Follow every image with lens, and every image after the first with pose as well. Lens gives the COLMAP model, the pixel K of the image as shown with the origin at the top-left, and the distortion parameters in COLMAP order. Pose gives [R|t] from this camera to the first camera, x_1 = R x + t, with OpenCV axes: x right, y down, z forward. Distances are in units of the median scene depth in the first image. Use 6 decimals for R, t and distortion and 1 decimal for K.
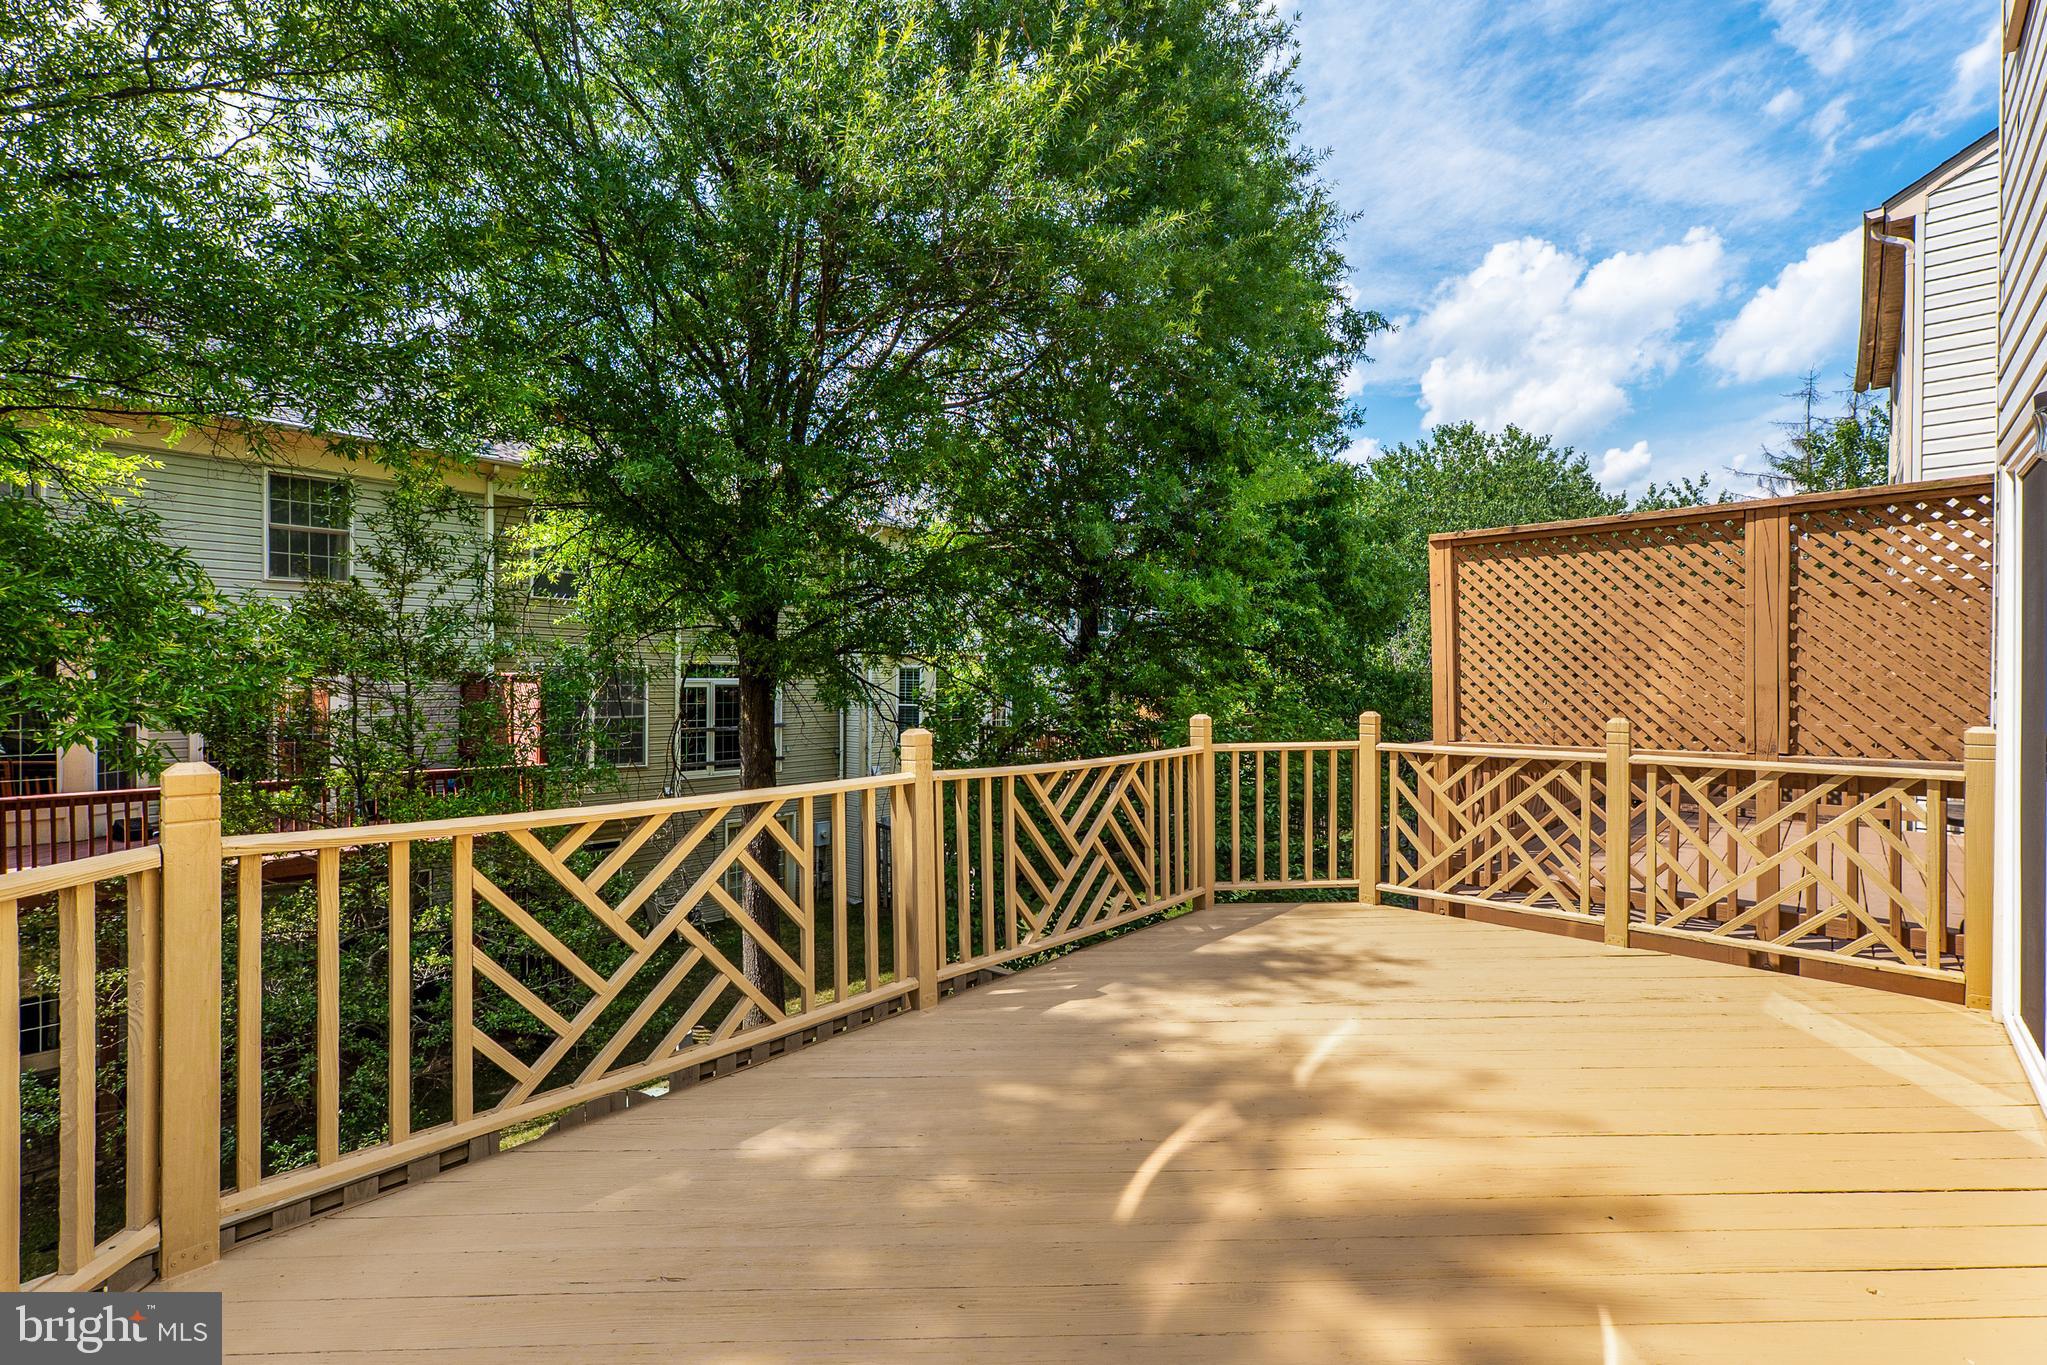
lens RADIAL K [[888.7, 0, 1020.6], [0, 888.7, 681.1], [0, 0, 1]] dist [0.004350, 0.003677]
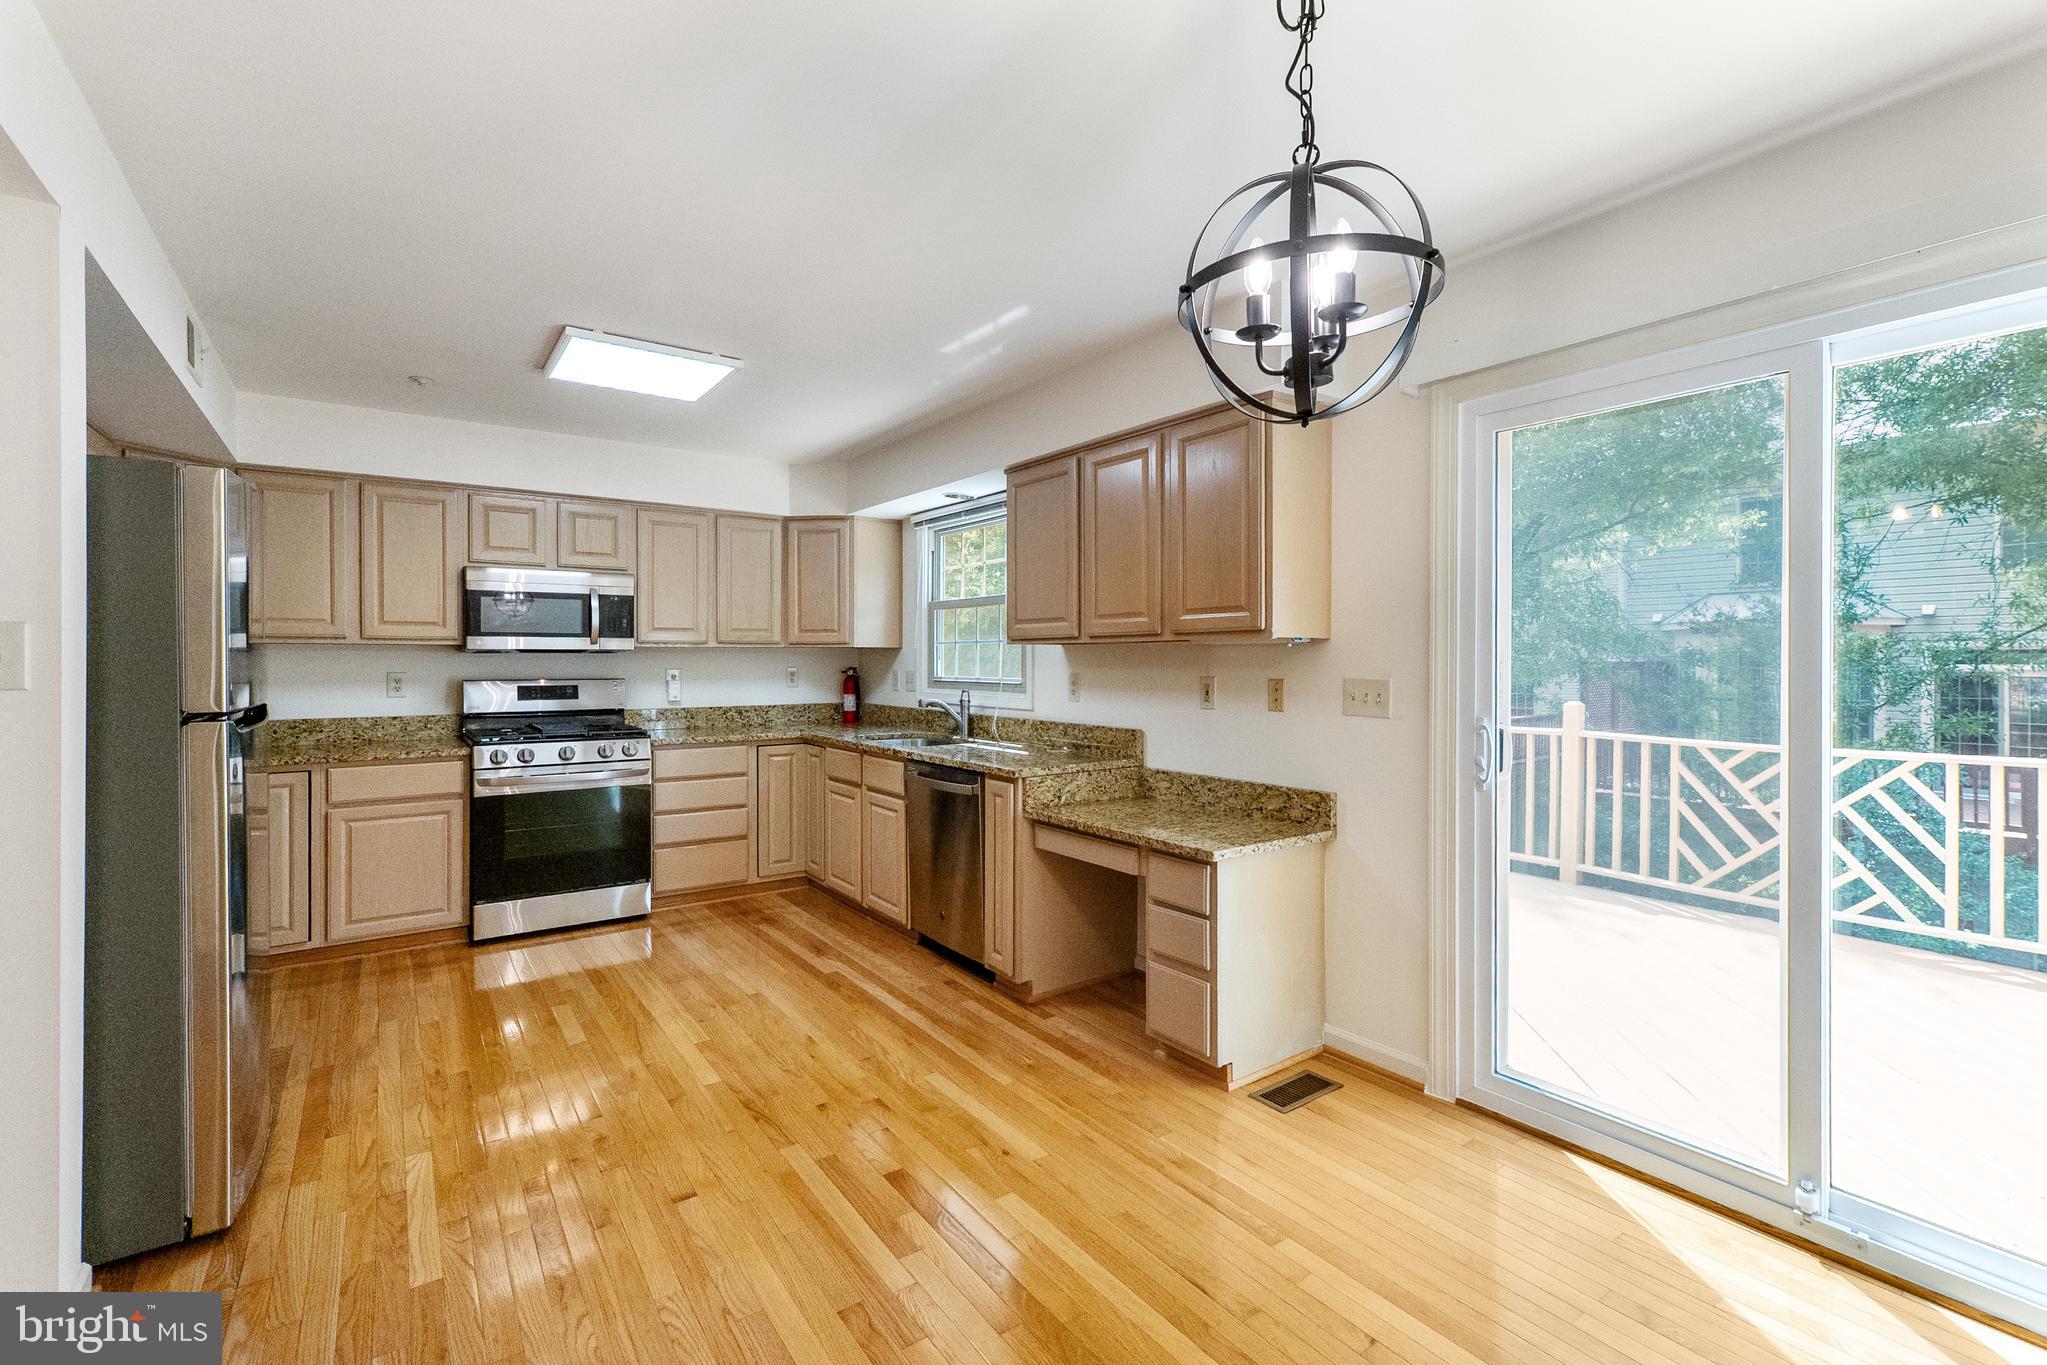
lens RADIAL K [[888.7, 0, 1015.4], [0, 888.7, 664.1], [0, 0, 1]] dist [0.004350, 0.003677]
pose [[-0.202662, -0.002258, -0.979246, 1.197294], [-0.007459, 0.999972, -0.000762, -0.000076], [0.979220, 0.007149, -0.202673, 0.292735]]
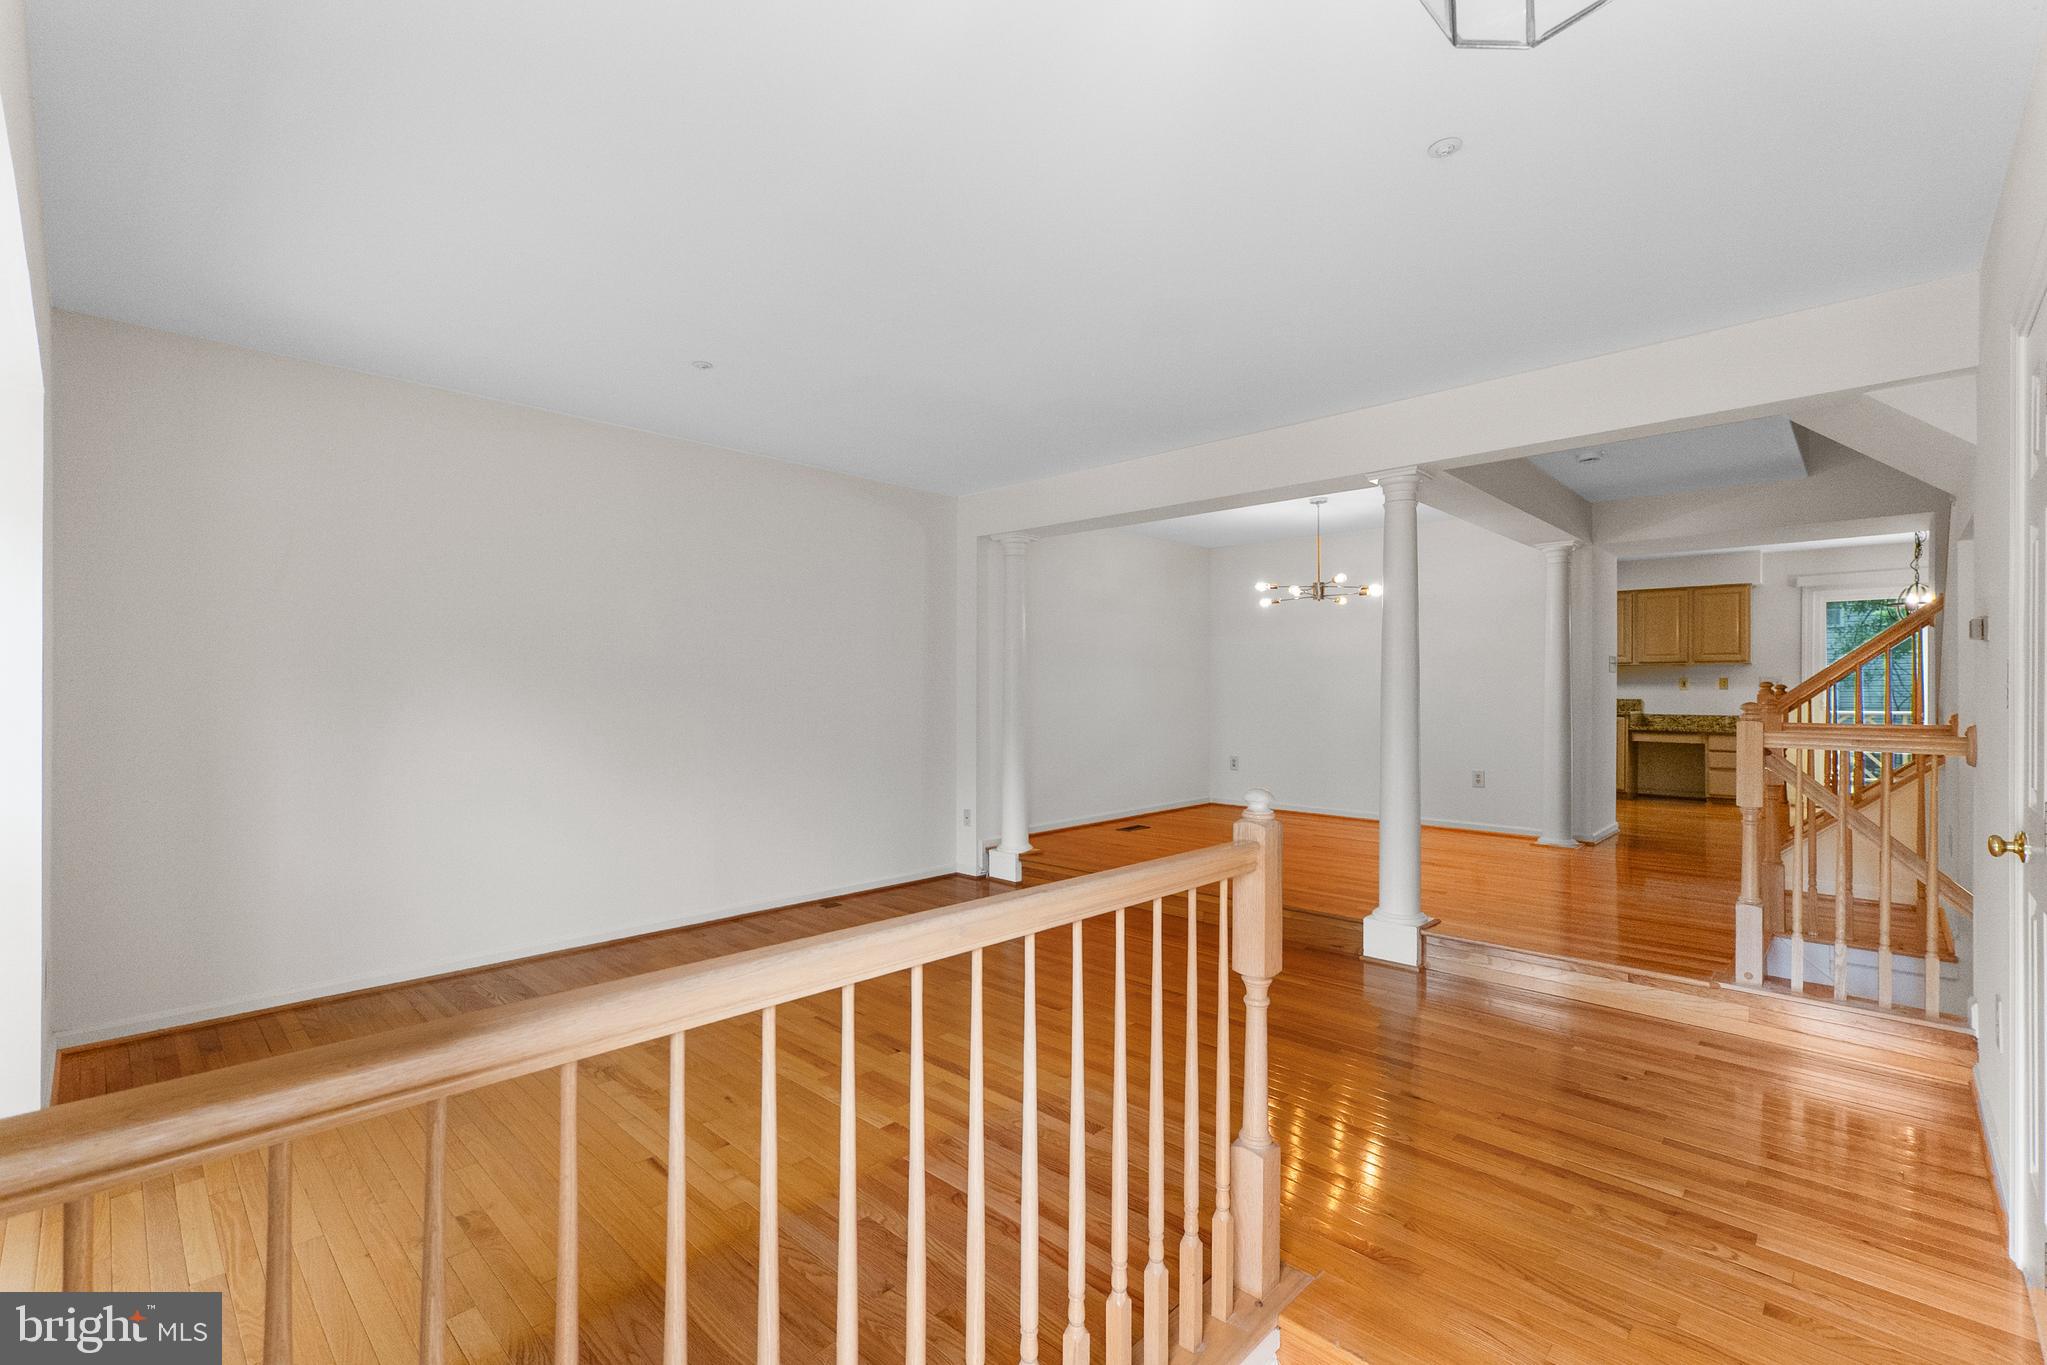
lens RADIAL K [[888.7, 0, 1017.3], [0, 888.7, 691.0], [0, 0, 1]] dist [0.004350, 0.003677]
pose [[-0.022649, 0.000736, -0.999743, 2.438267], [-0.008195, 0.999966, 0.000922, 0.047312], [0.999710, 0.008214, -0.022642, -1.112988]]
